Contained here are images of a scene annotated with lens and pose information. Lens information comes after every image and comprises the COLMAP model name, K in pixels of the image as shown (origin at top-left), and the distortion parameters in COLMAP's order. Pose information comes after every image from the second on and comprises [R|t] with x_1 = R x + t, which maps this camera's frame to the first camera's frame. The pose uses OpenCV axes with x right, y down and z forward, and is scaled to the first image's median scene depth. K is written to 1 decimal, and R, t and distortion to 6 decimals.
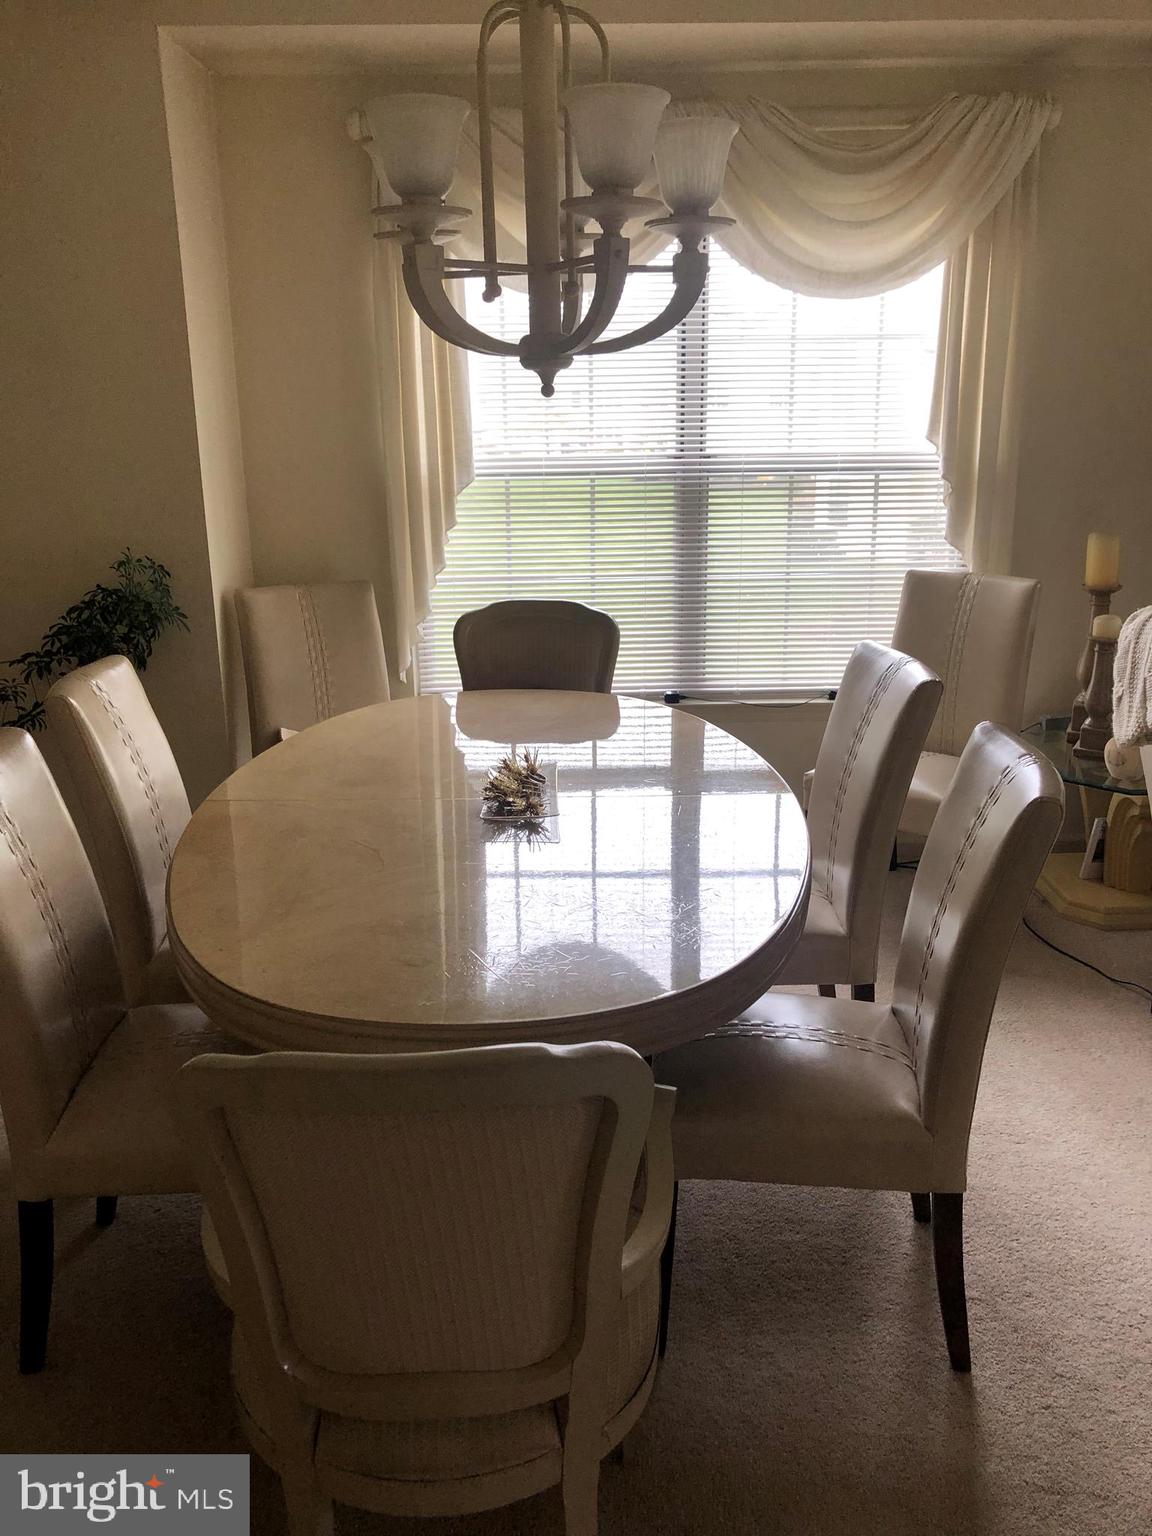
lens RADIAL K [[1252.2, 0, 576.0], [0, 1252.2, 768.0], [0, 0, 1]] dist [0.003474, -0.007148]
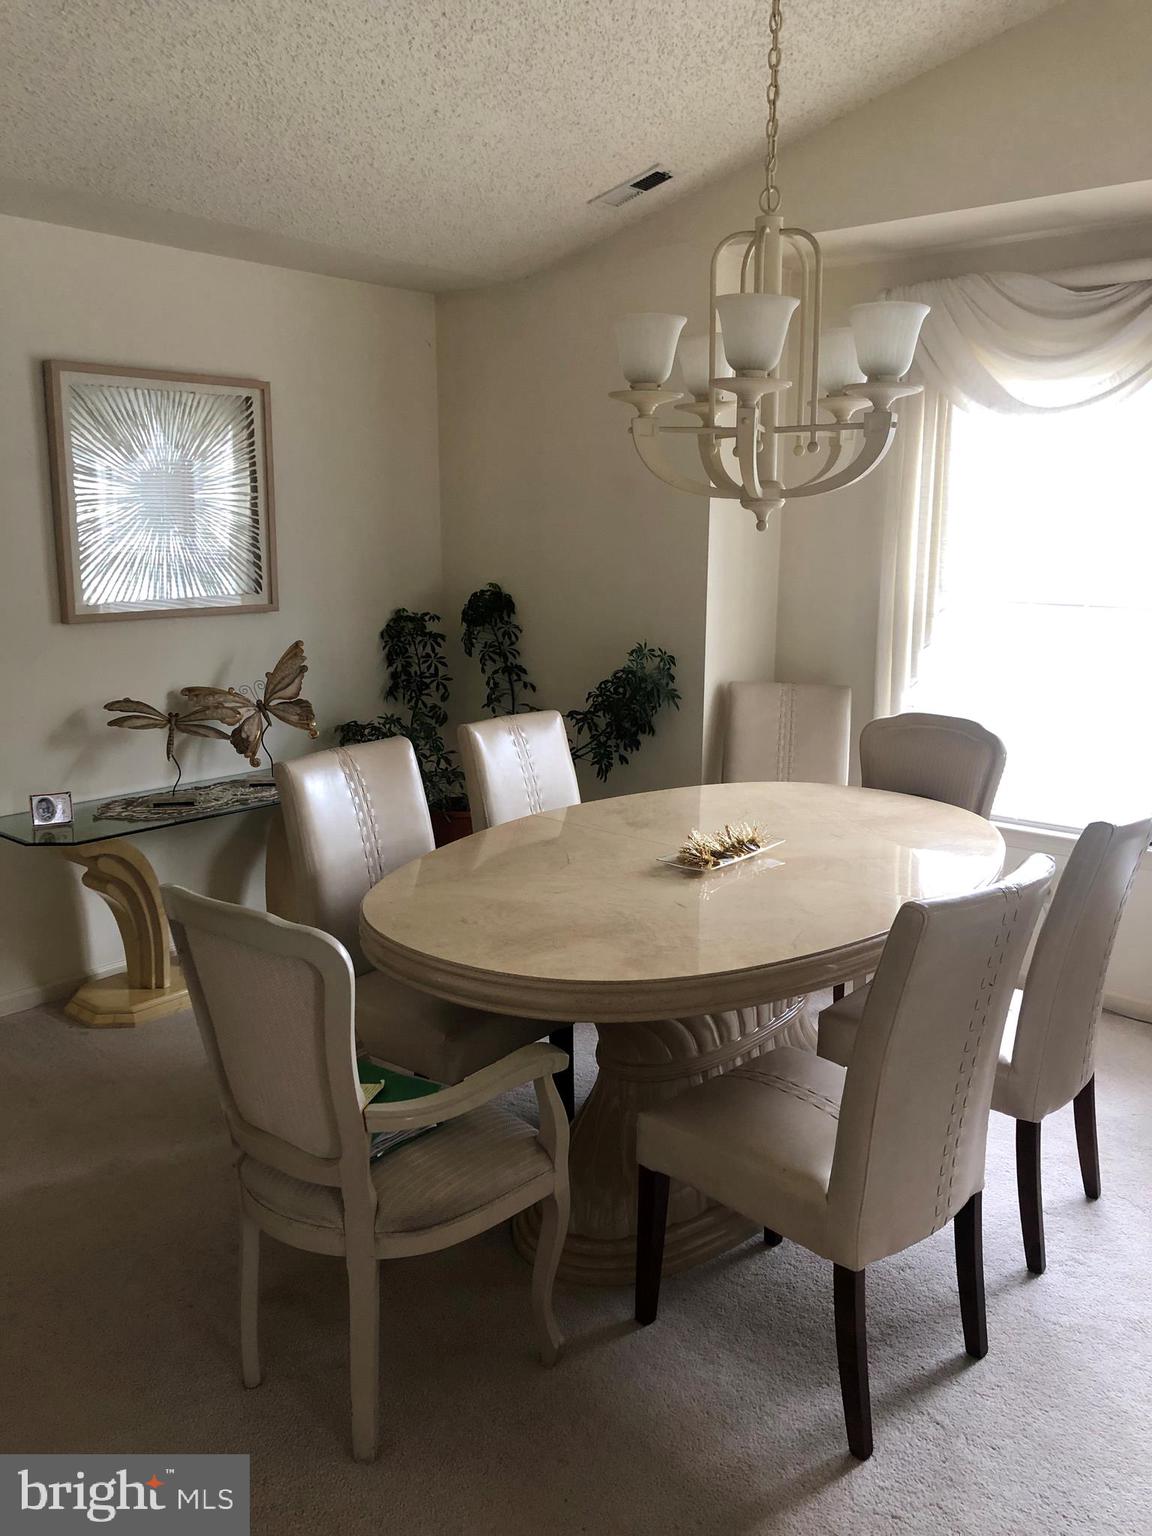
lens RADIAL K [[1252.2, 0, 576.0], [0, 1252.2, 768.0], [0, 0, 1]] dist [0.003474, -0.007148]
pose [[0.739937, 0.129647, -0.660065, 0.683160], [-0.192446, 0.981037, -0.023042, -0.005063], [0.644561, 0.144077, 0.750855, -0.004499]]
